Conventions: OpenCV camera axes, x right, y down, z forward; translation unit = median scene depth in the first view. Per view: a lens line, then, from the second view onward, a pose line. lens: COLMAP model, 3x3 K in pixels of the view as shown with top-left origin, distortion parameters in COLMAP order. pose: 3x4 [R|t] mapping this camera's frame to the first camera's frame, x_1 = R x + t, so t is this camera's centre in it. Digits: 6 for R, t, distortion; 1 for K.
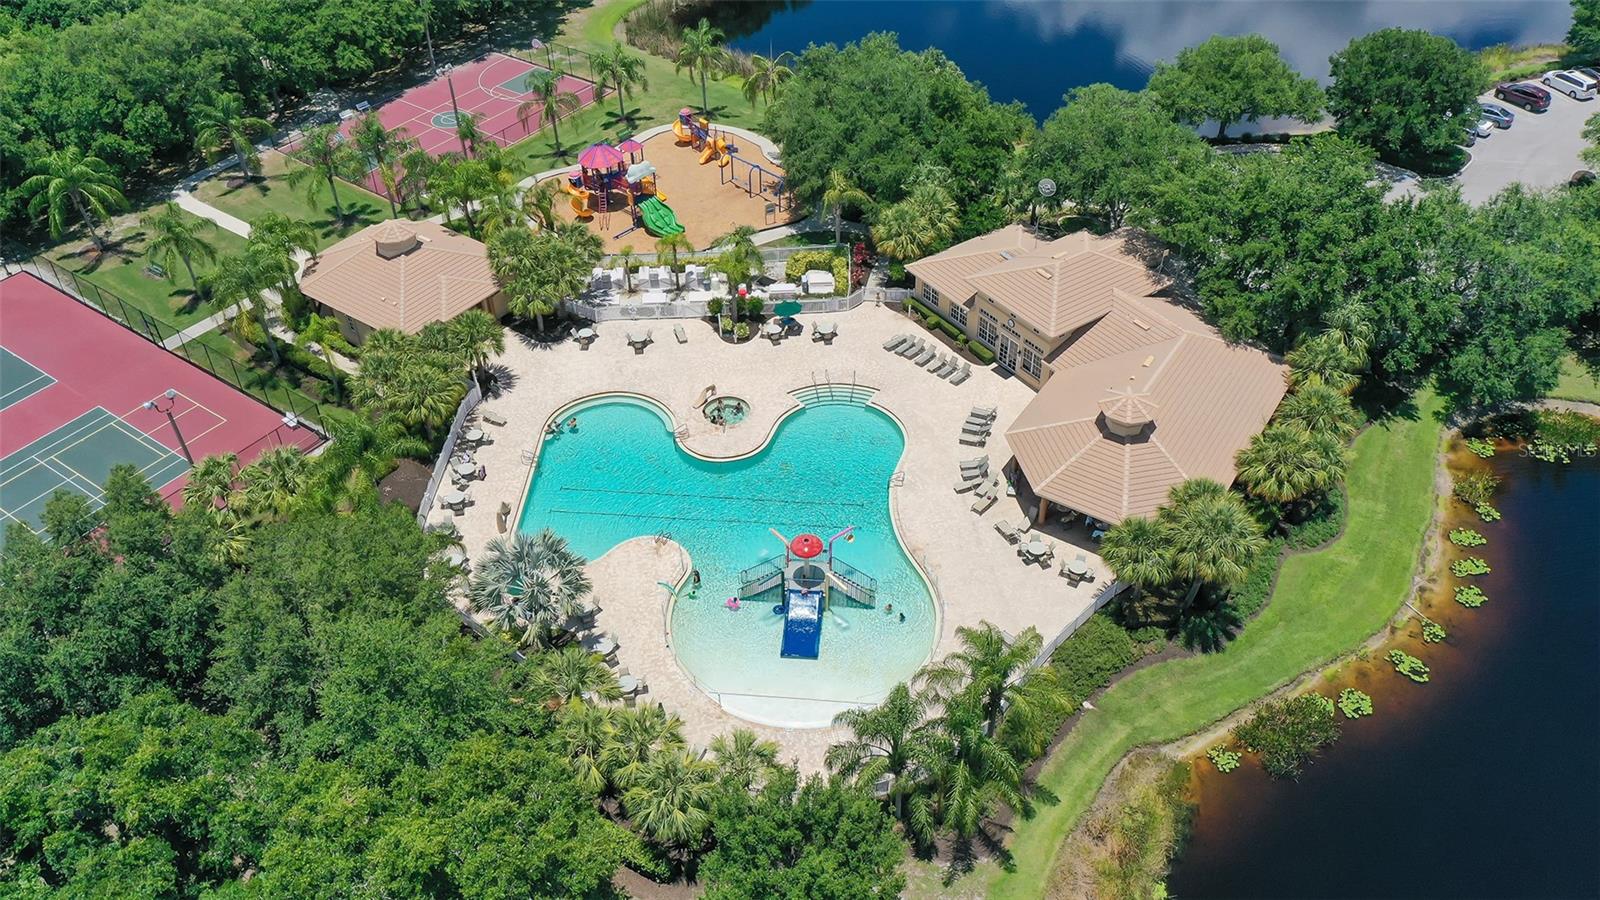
lens RADIAL K [[1267.9, 0, 800.0], [0, 1267.9, 450.0], [0, 0, 1]] dist [0.008872, 0.004051]
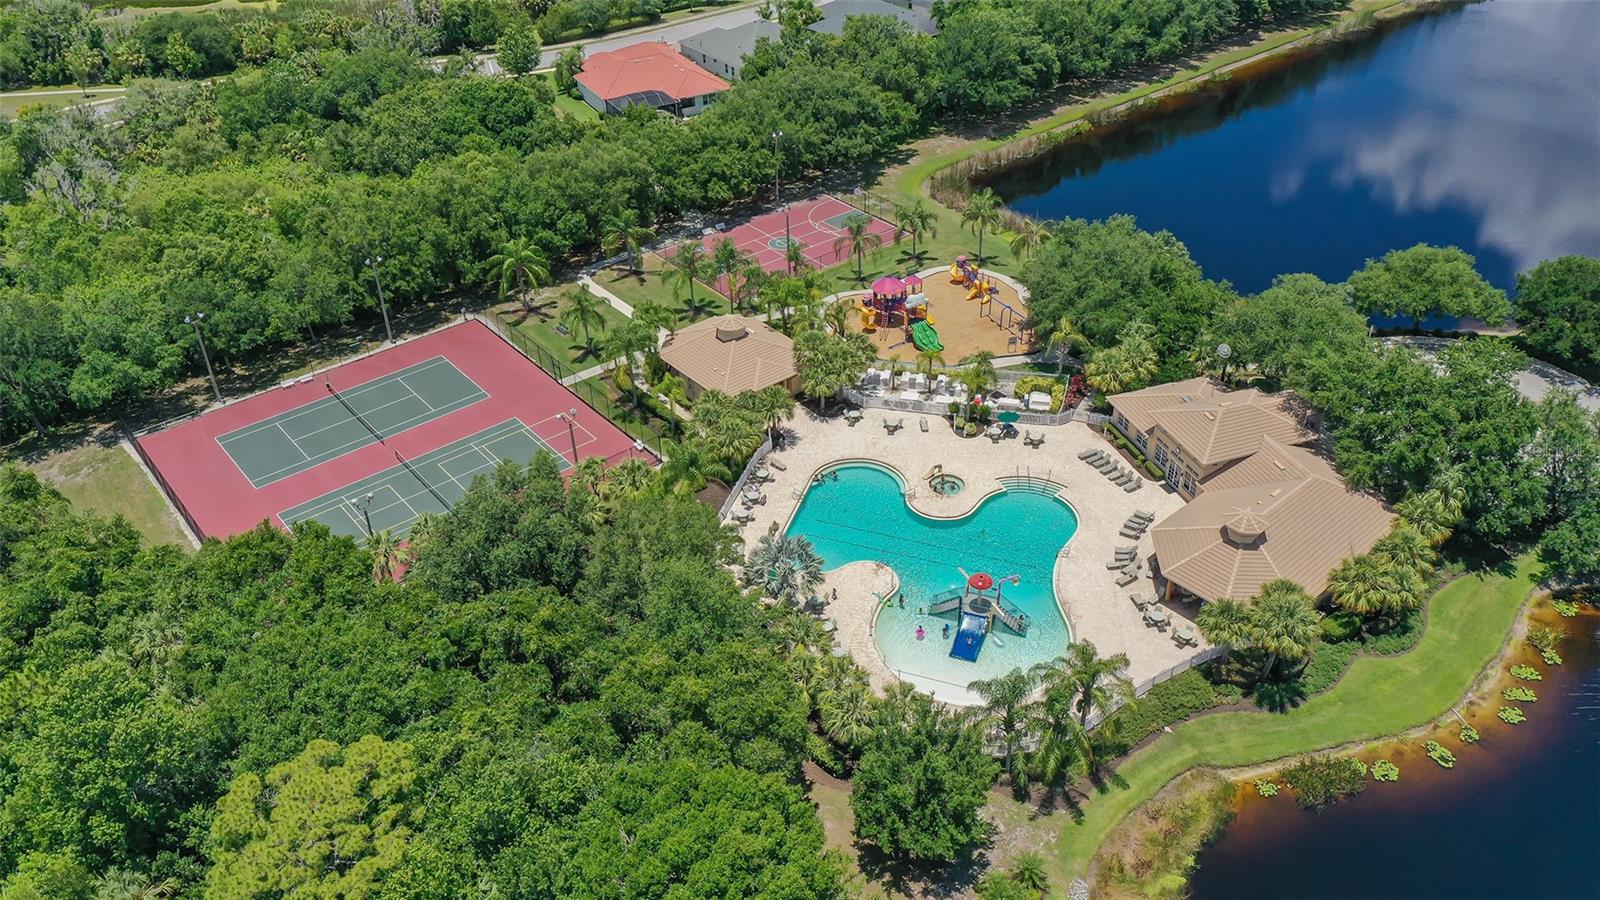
lens RADIAL K [[1267.9, 0, 800.0], [0, 1267.9, 450.0], [0, 0, 1]] dist [0.008872, 0.004051]
pose [[0.964516, 0.142956, -0.221973, 0.079781], [-0.162889, 0.983853, -0.074158, 0.054557], [0.207787, 0.107684, 0.972229, -0.314114]]
